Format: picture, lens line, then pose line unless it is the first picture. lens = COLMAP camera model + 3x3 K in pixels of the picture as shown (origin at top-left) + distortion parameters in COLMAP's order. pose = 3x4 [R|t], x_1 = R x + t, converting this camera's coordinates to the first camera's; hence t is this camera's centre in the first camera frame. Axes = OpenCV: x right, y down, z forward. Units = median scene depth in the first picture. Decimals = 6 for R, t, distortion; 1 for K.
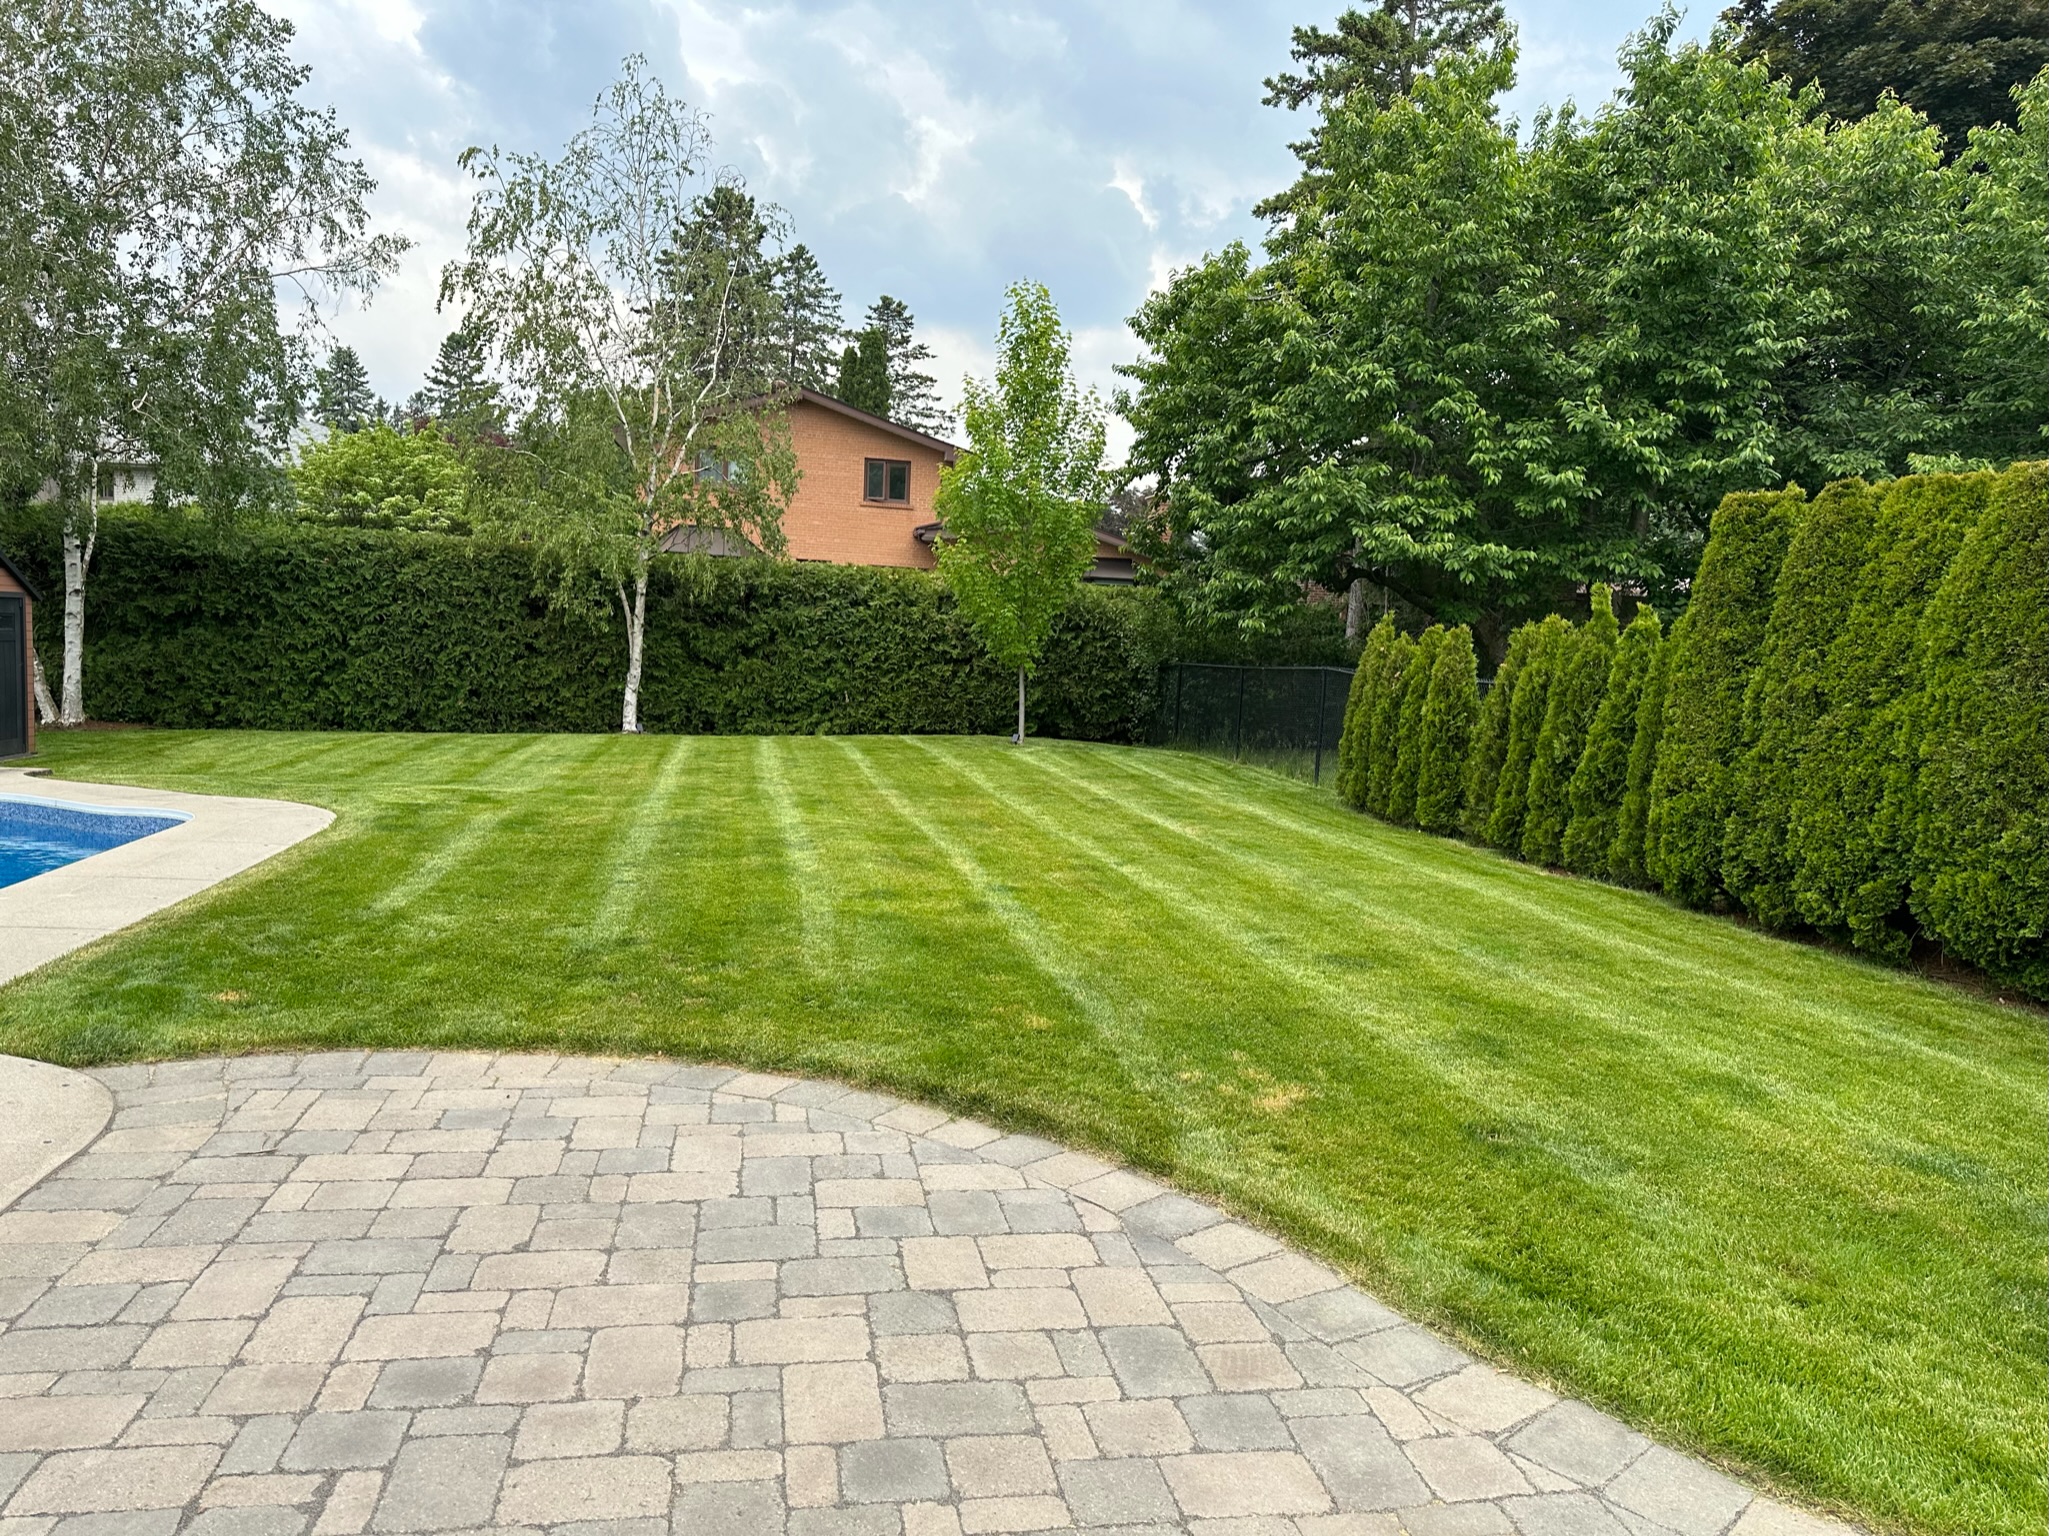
lens RADIAL K [[1440.3, 0, 1010.8], [0, 1440.3, 769.8], [0, 0, 1]] dist [0.068343, -0.064752]
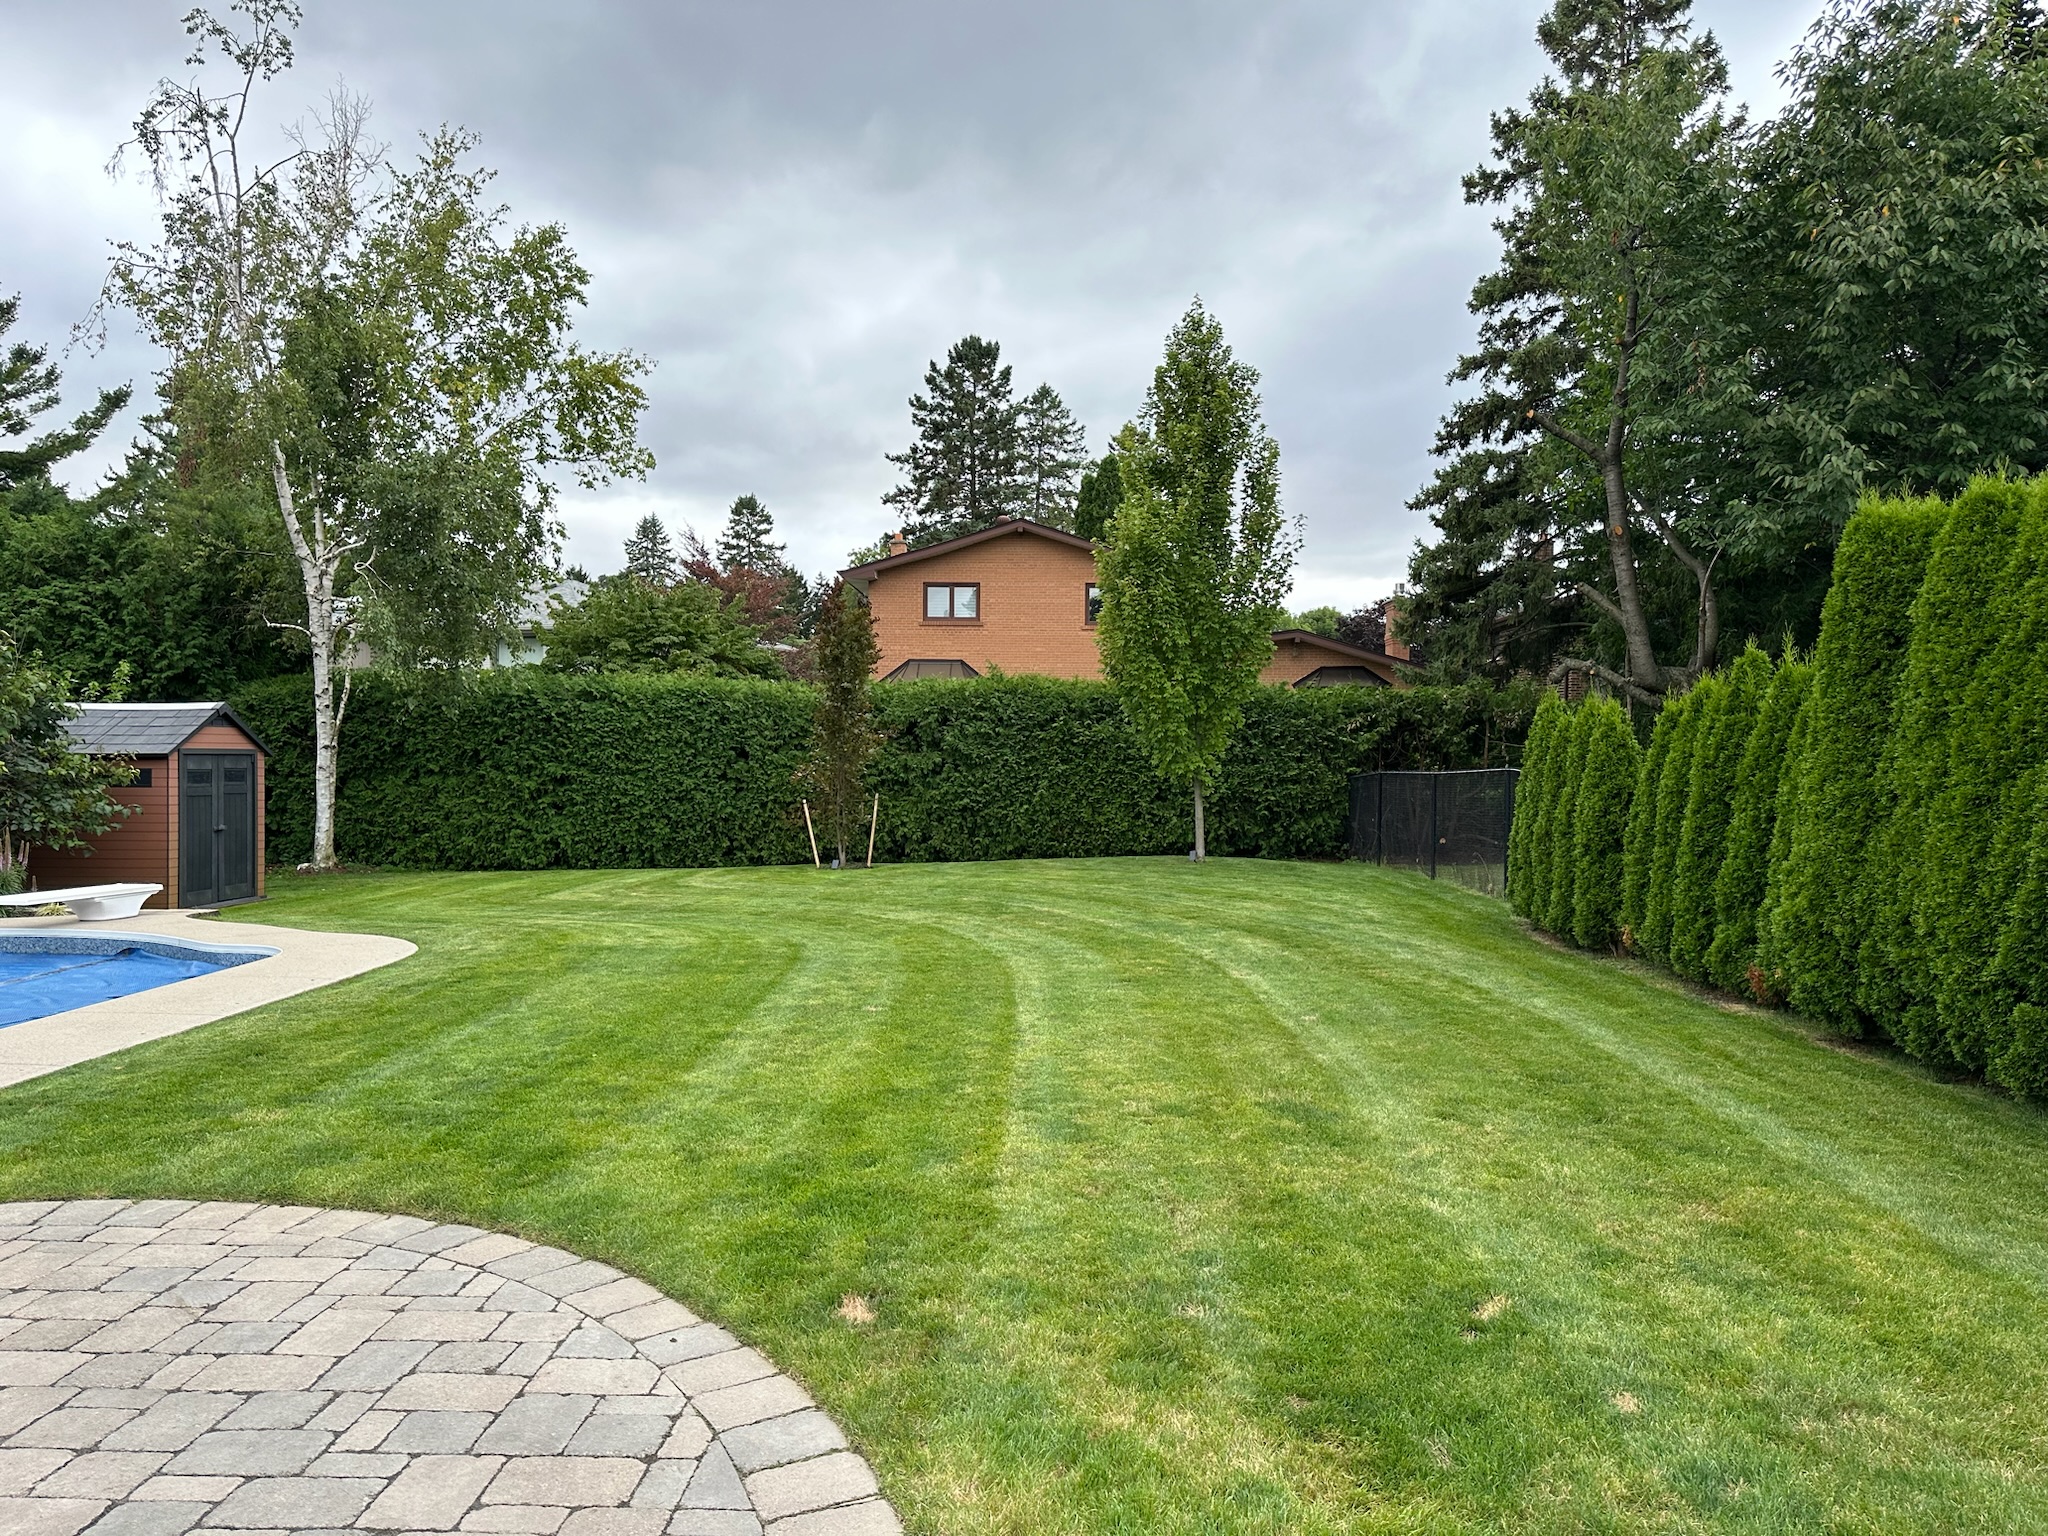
lens RADIAL K [[1439.6, 0, 1042.3], [0, 1439.6, 763.2], [0, 0, 1]] dist [0.068343, -0.064752]
pose [[0.978235, -0.038979, -0.203807, 0.378027], [0.019482, 0.995112, -0.096811, 0.019255], [0.206585, 0.090734, 0.974213, 0.199162]]
